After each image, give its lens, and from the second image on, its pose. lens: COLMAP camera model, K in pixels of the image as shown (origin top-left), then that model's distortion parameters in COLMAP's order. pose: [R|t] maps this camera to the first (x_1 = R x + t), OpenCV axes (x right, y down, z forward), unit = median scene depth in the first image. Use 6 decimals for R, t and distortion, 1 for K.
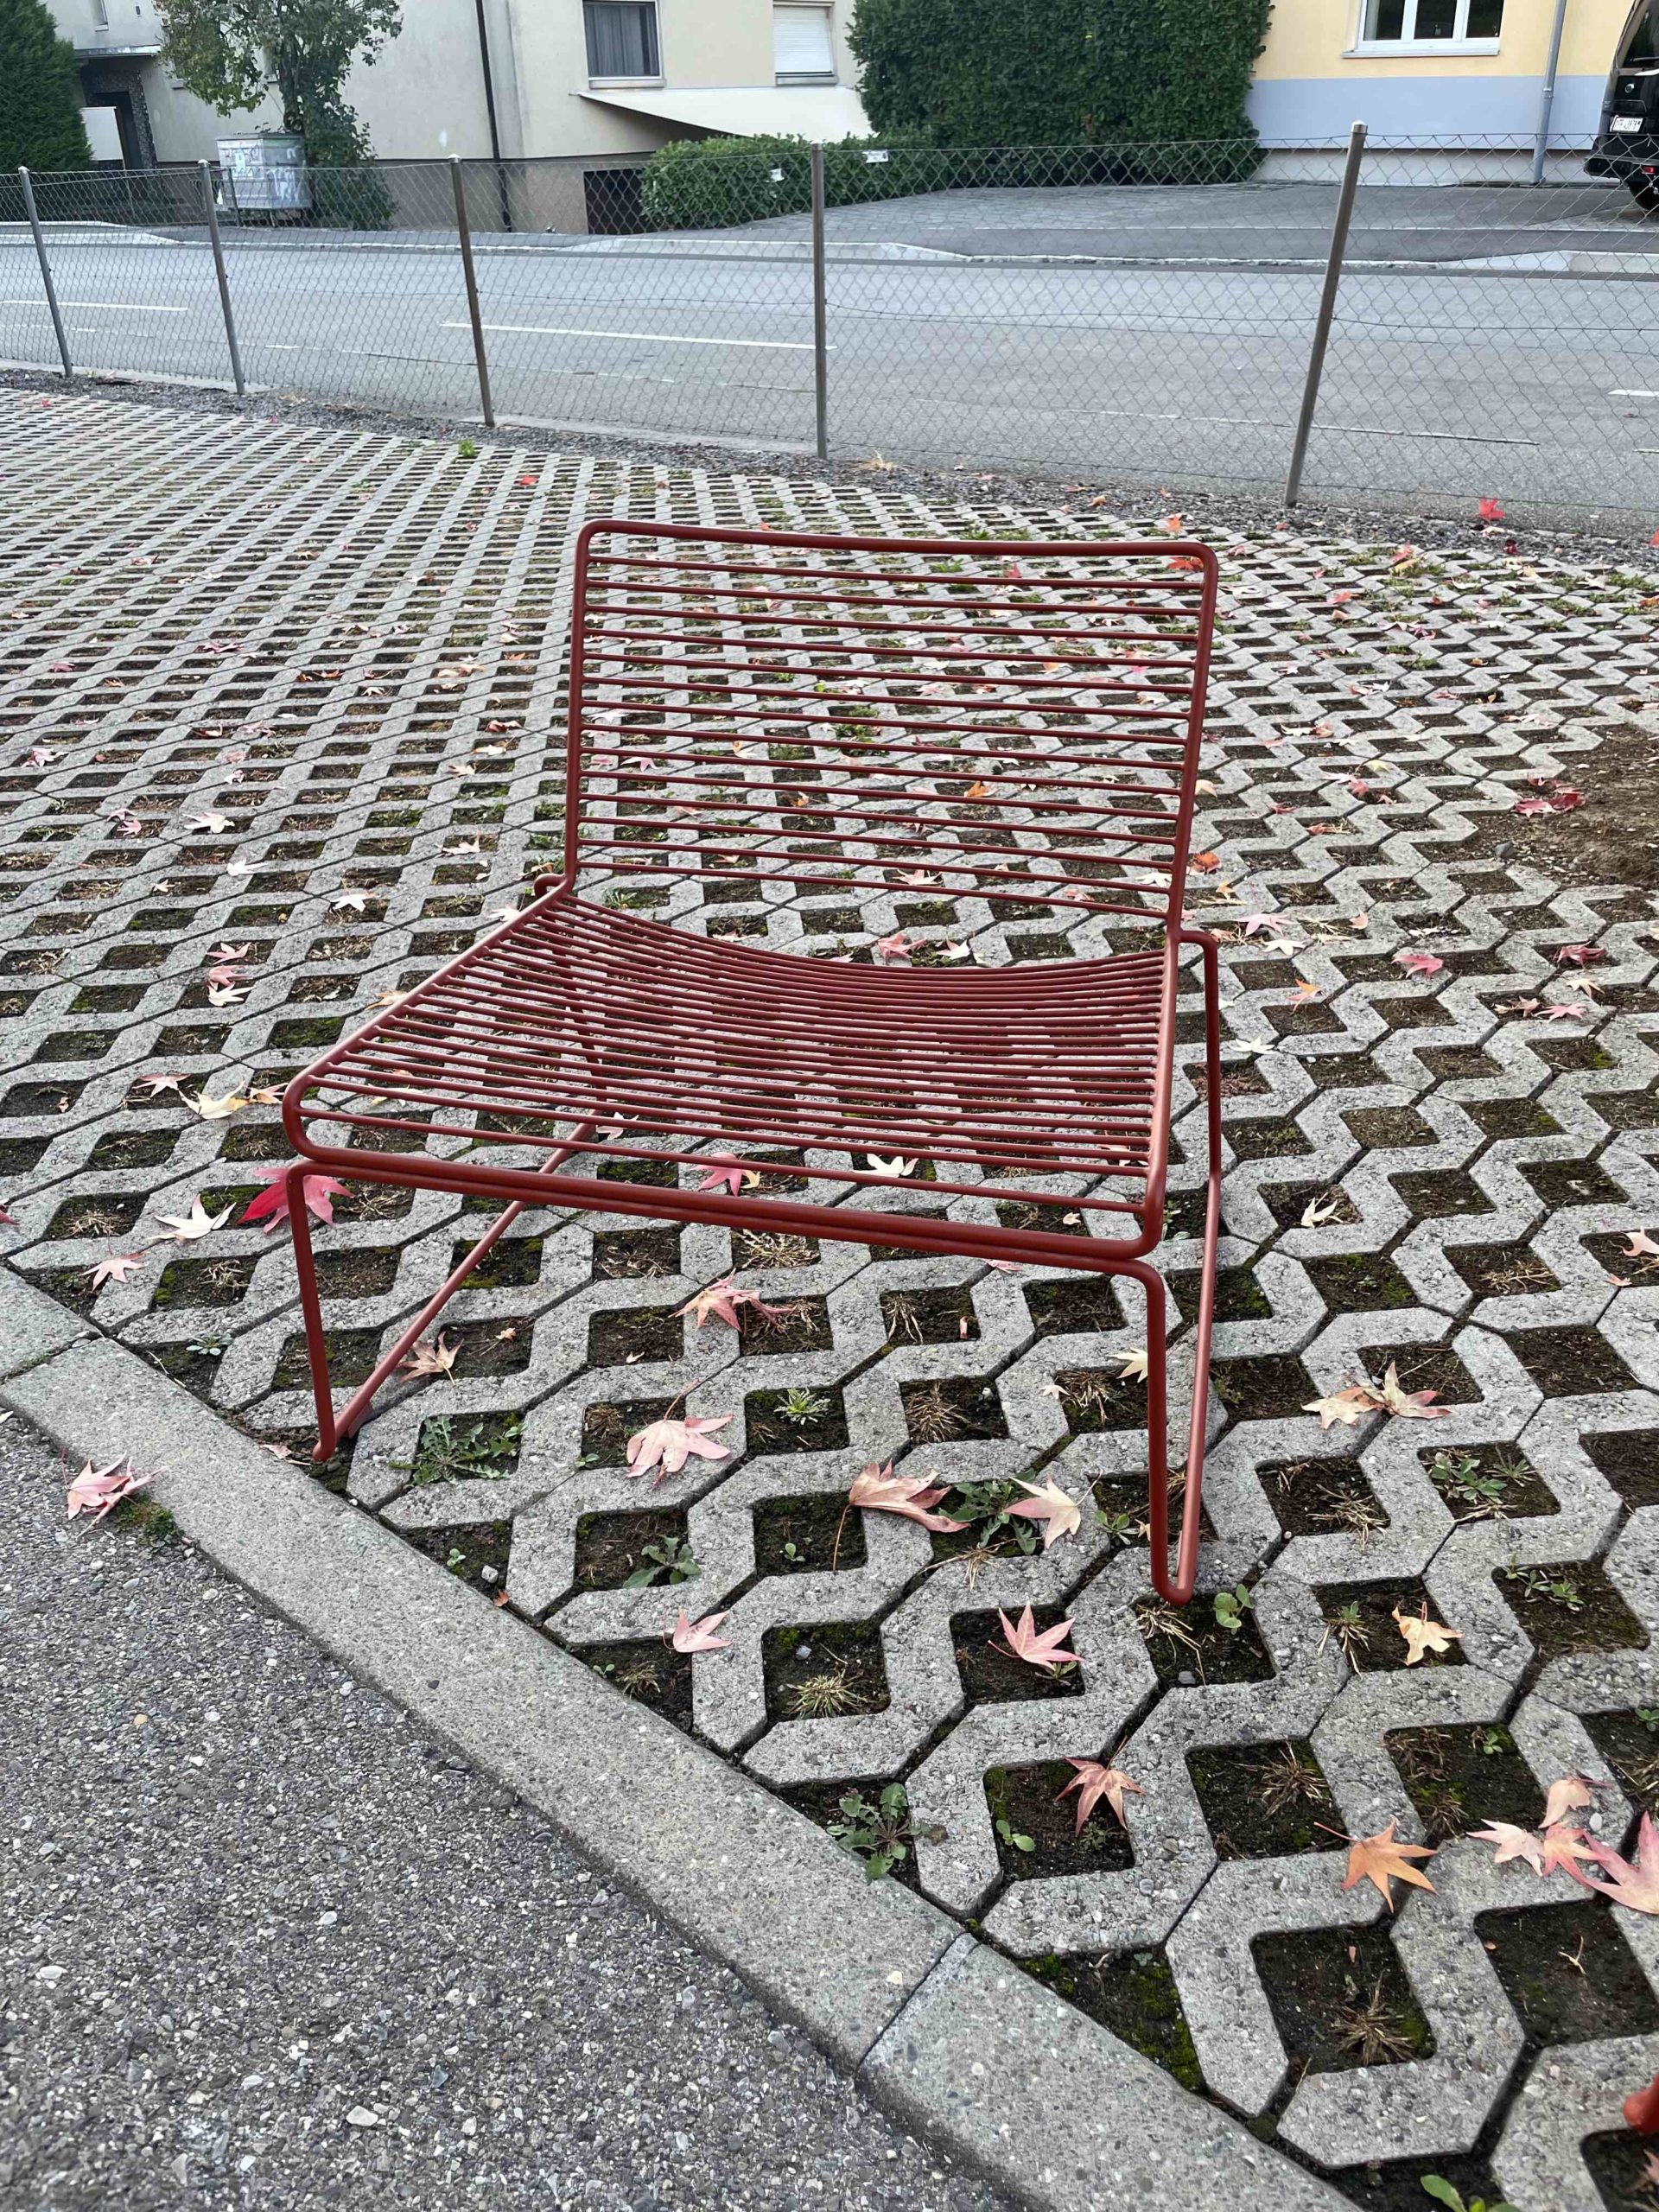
lens RADIAL K [[1676.5, 0, 846.6], [0, 1676.5, 1111.1], [0, 0, 1]] dist [0.091222, -0.130014]
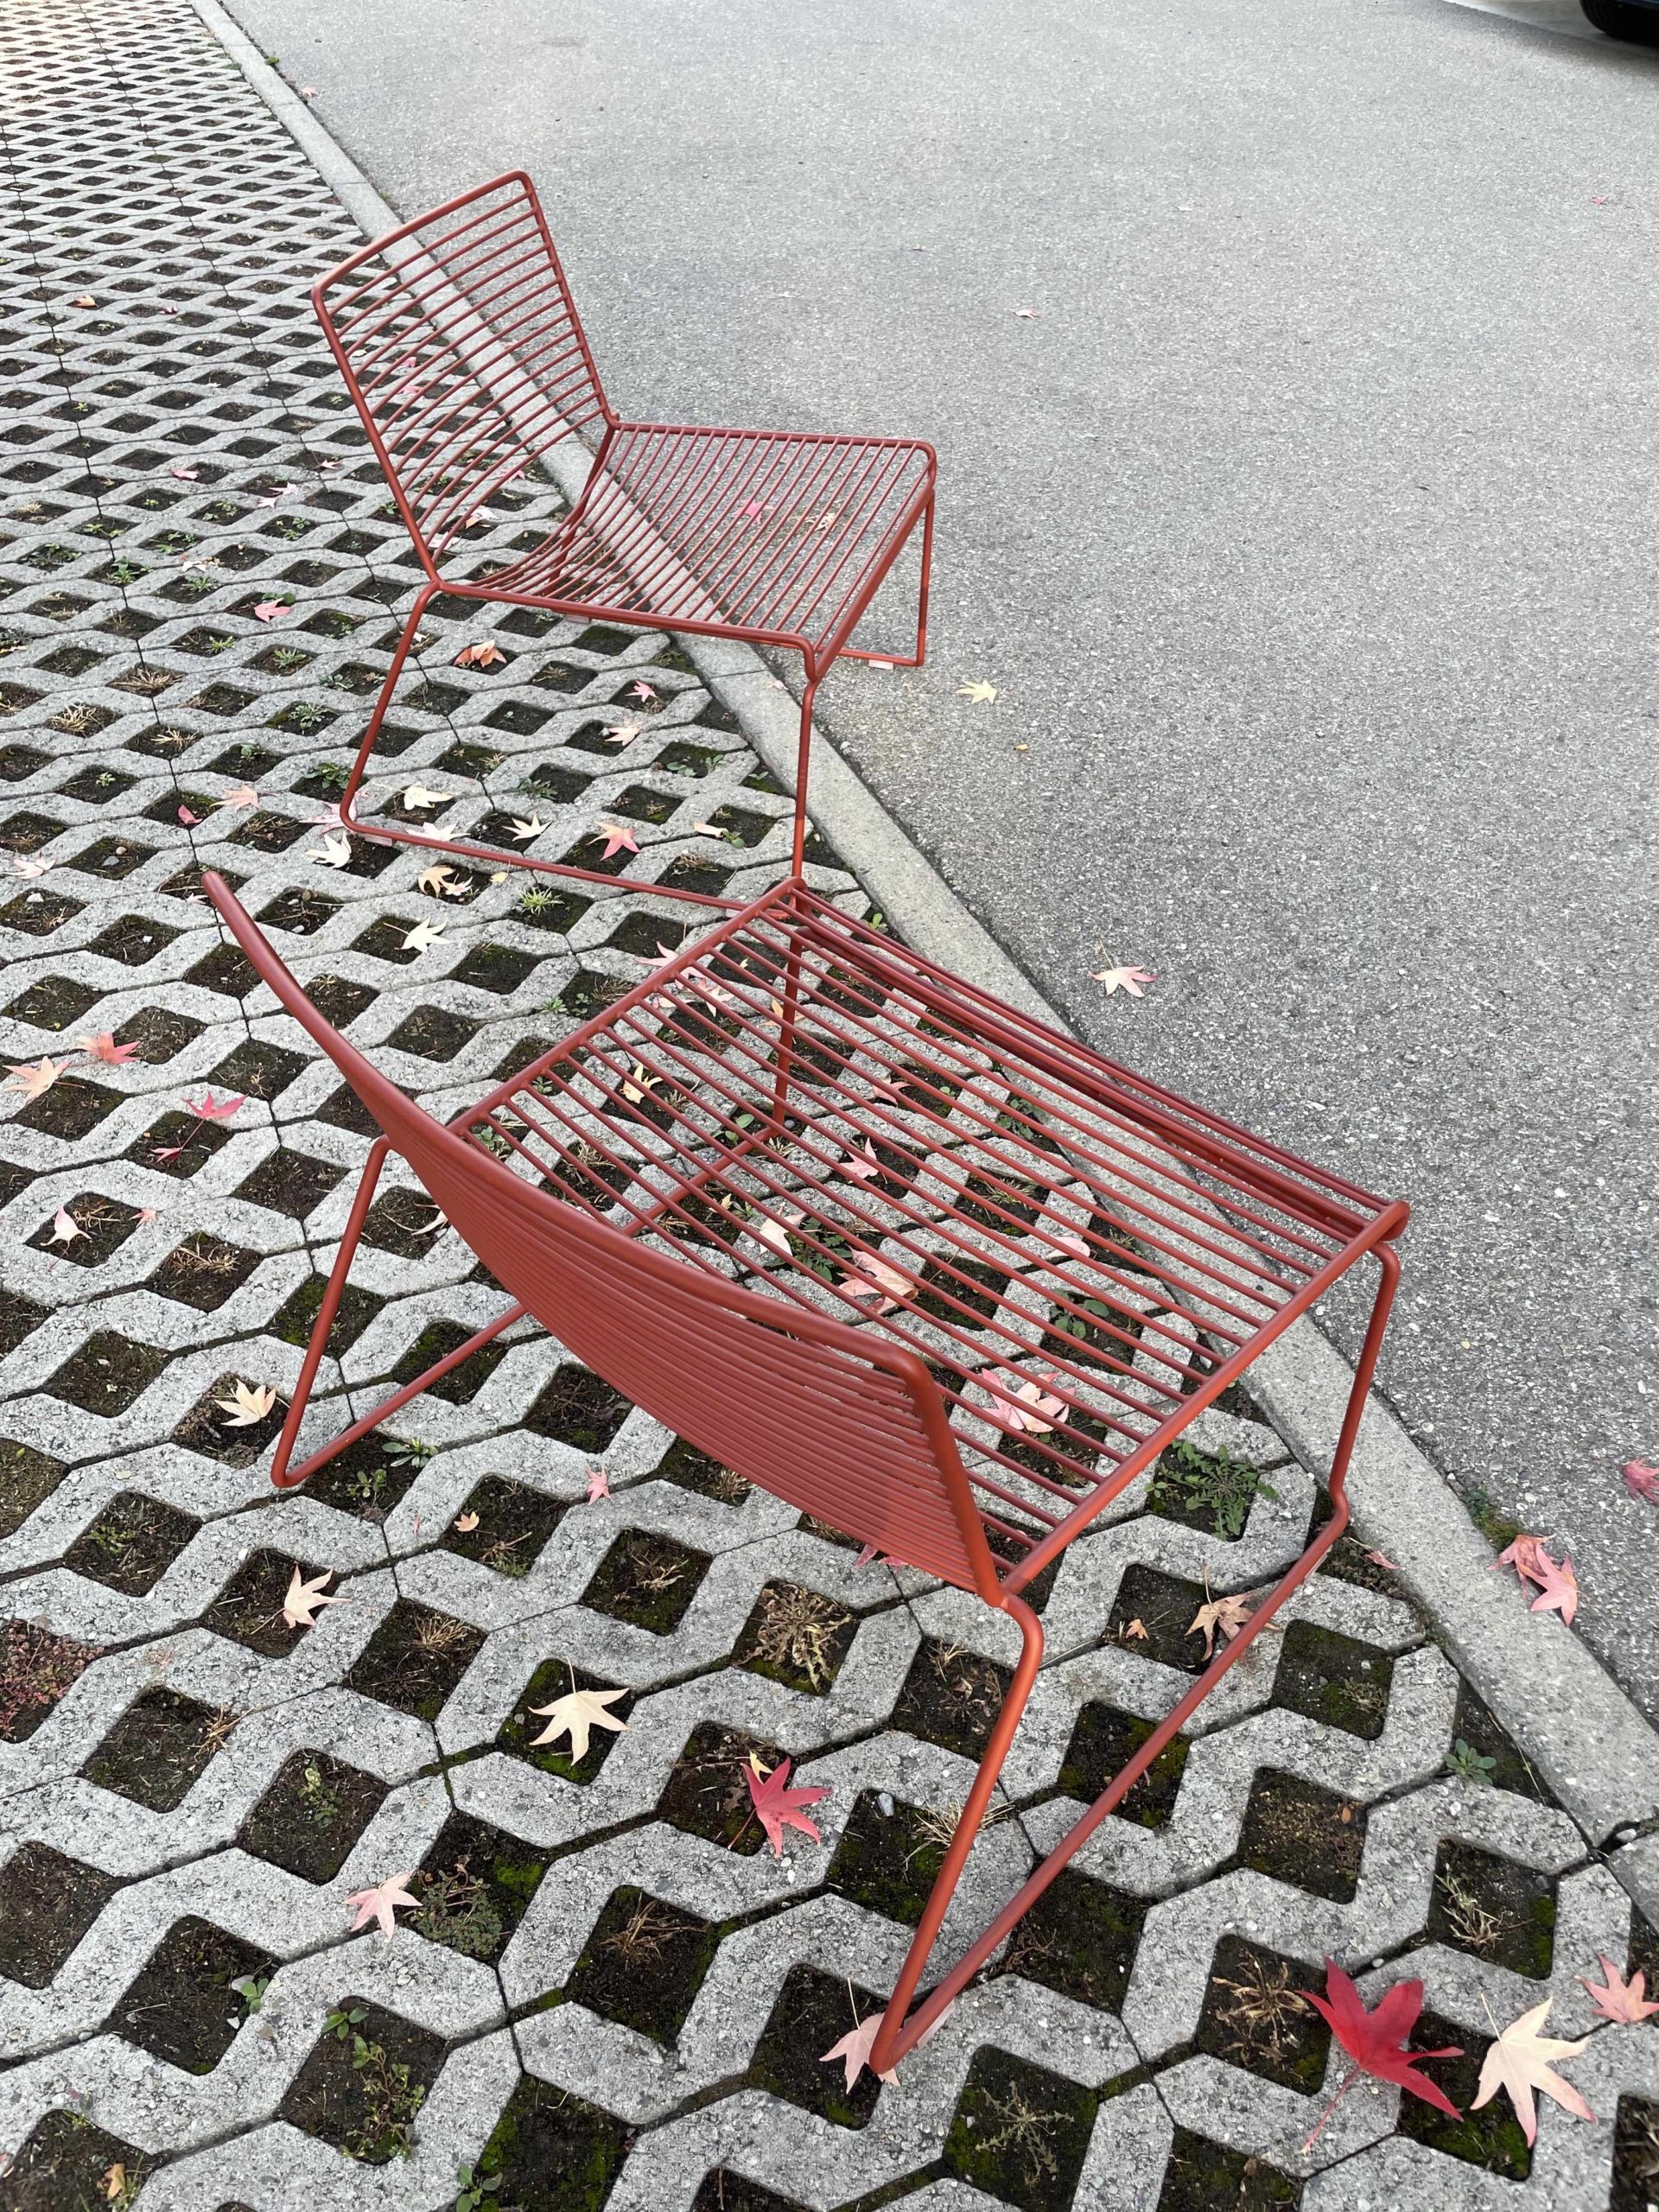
lens RADIAL K [[1697.7, 0, 829.5], [0, 1697.7, 1106.0], [0, 0, 1]] dist [0.083720, -0.129488]
pose [[-0.882570, -0.321041, 0.343514, -0.177518], [0.212804, 0.378738, 0.900706, -0.522148], [-0.419266, 0.868038, -0.265944, 0.675858]]
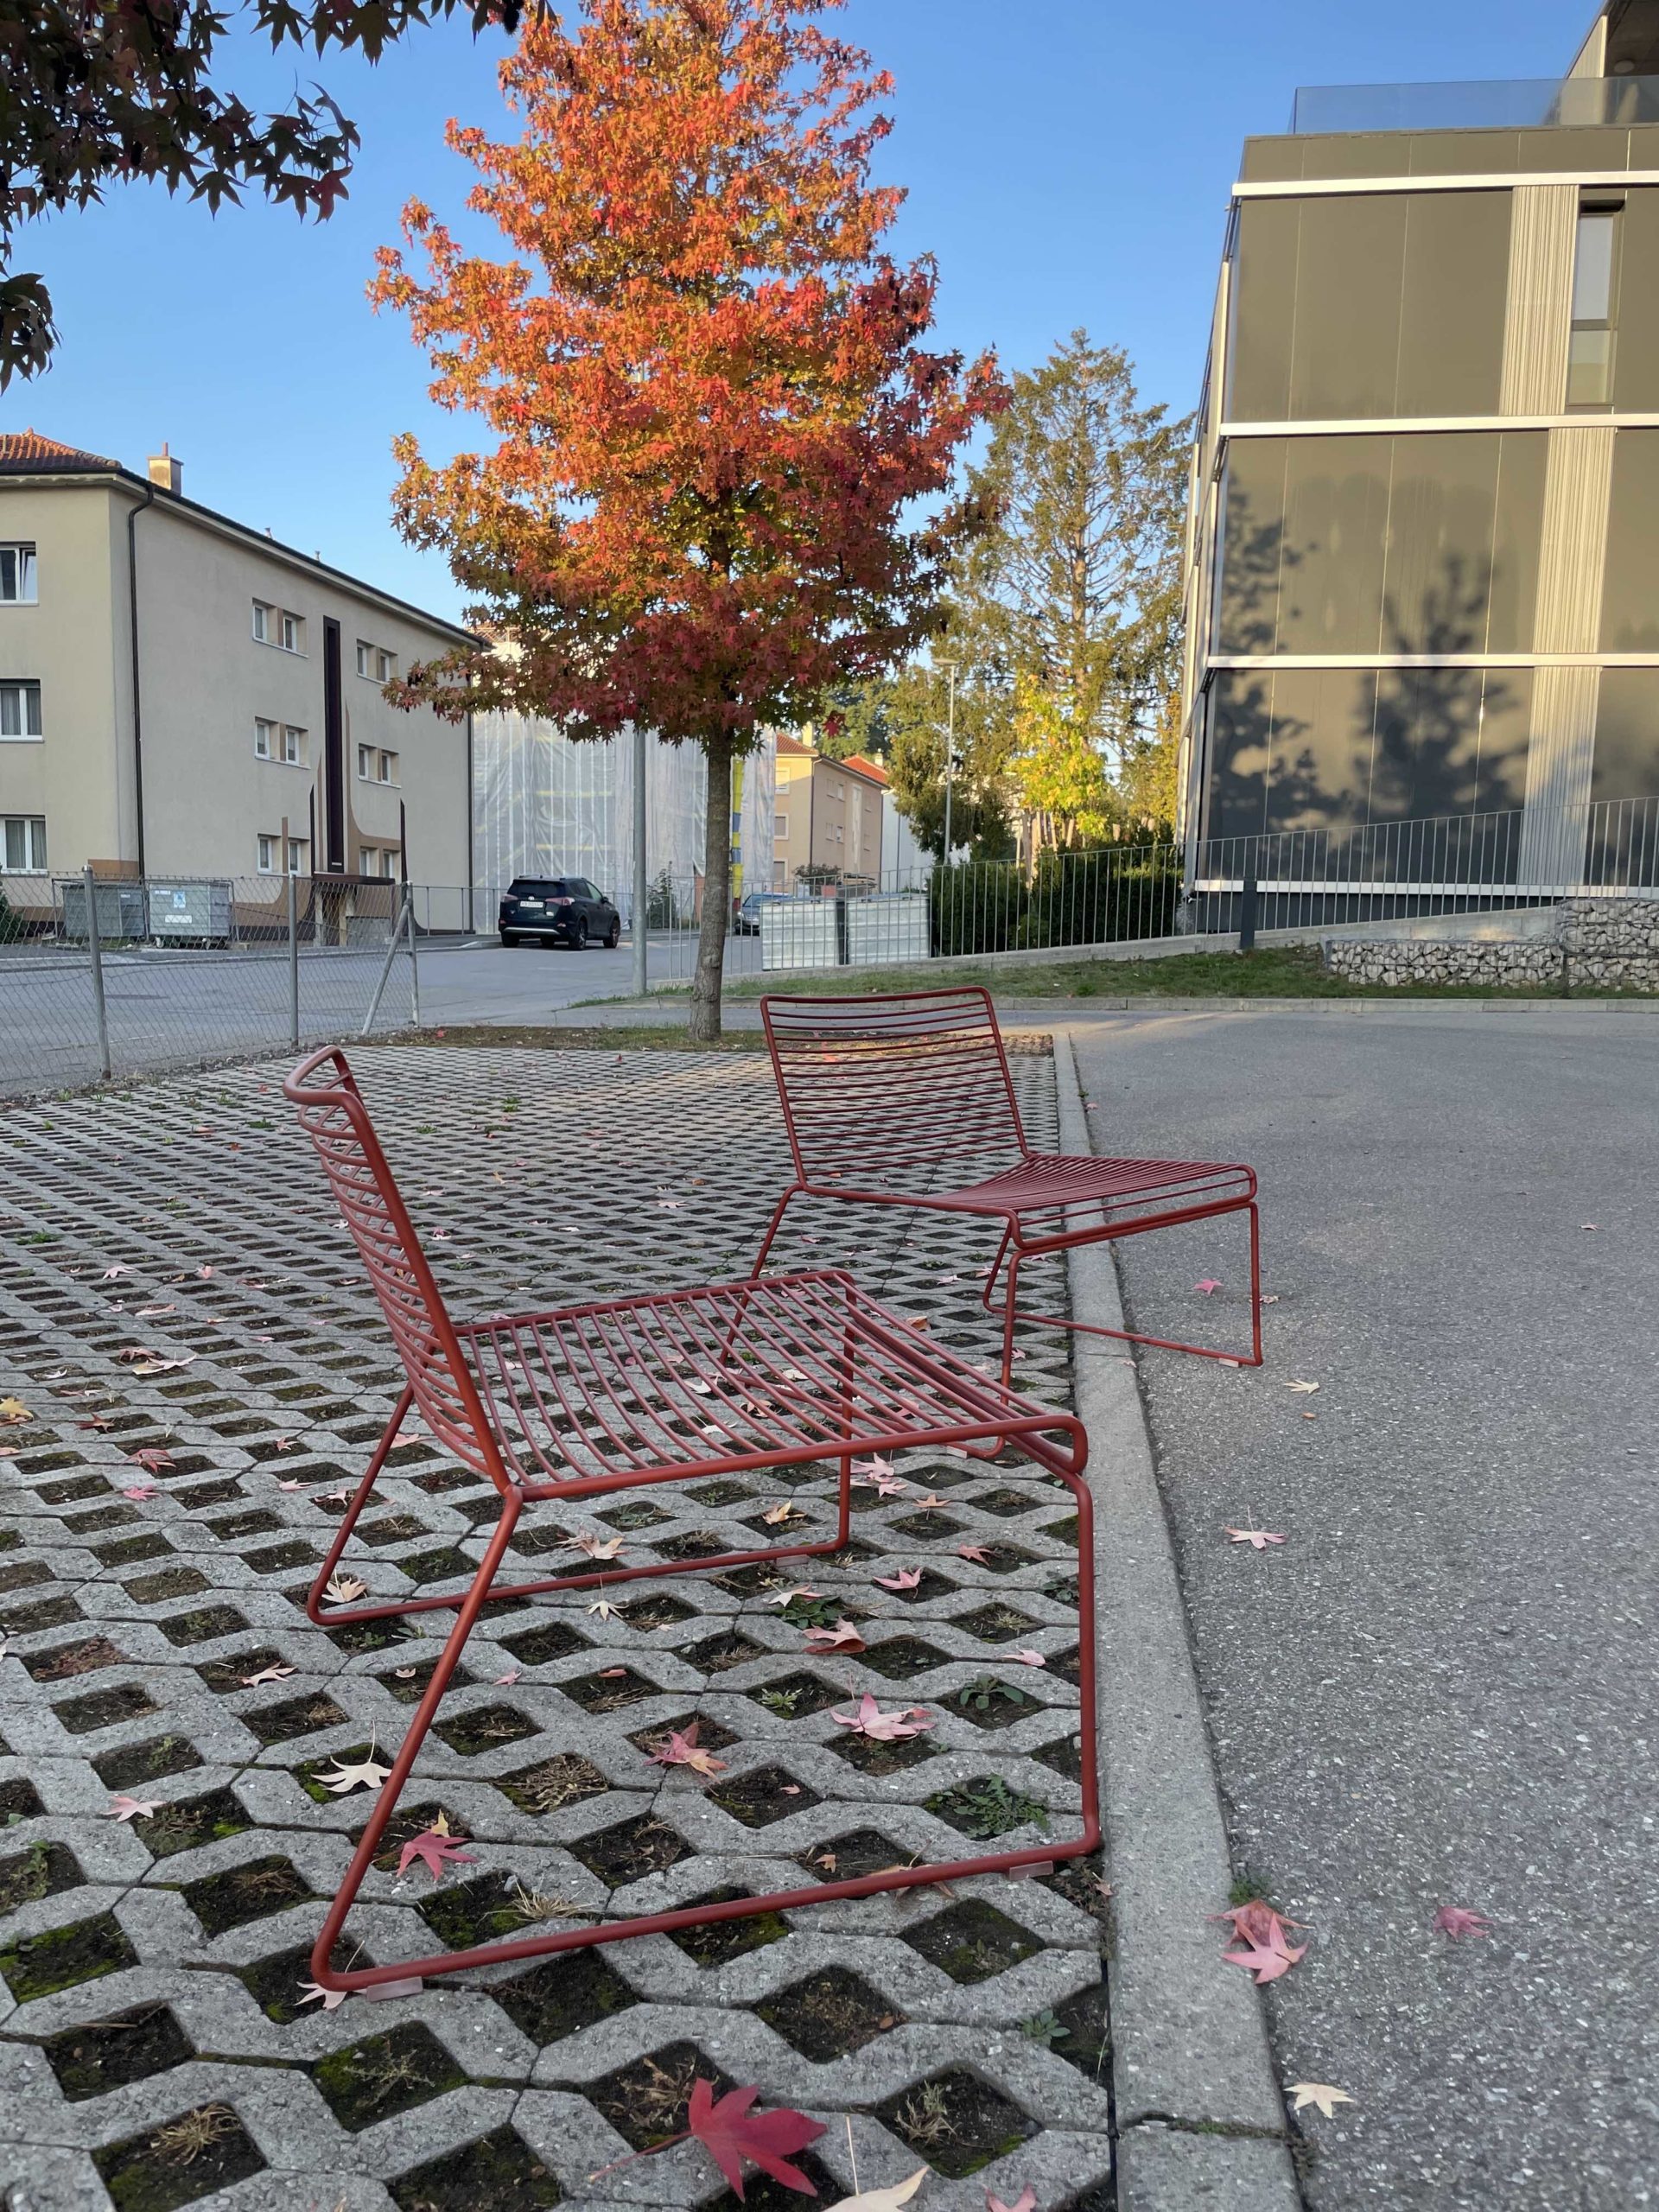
lens RADIAL K [[1676.5, 0, 846.6], [0, 1676.5, 1111.1], [0, 0, 1]] dist [0.091222, -0.130014]
pose [[-0.531535, -0.078500, 0.843391, -0.595112], [0.423123, 0.837959, 0.344661, -0.323937], [-0.733783, 0.540058, -0.412189, 0.727111]]
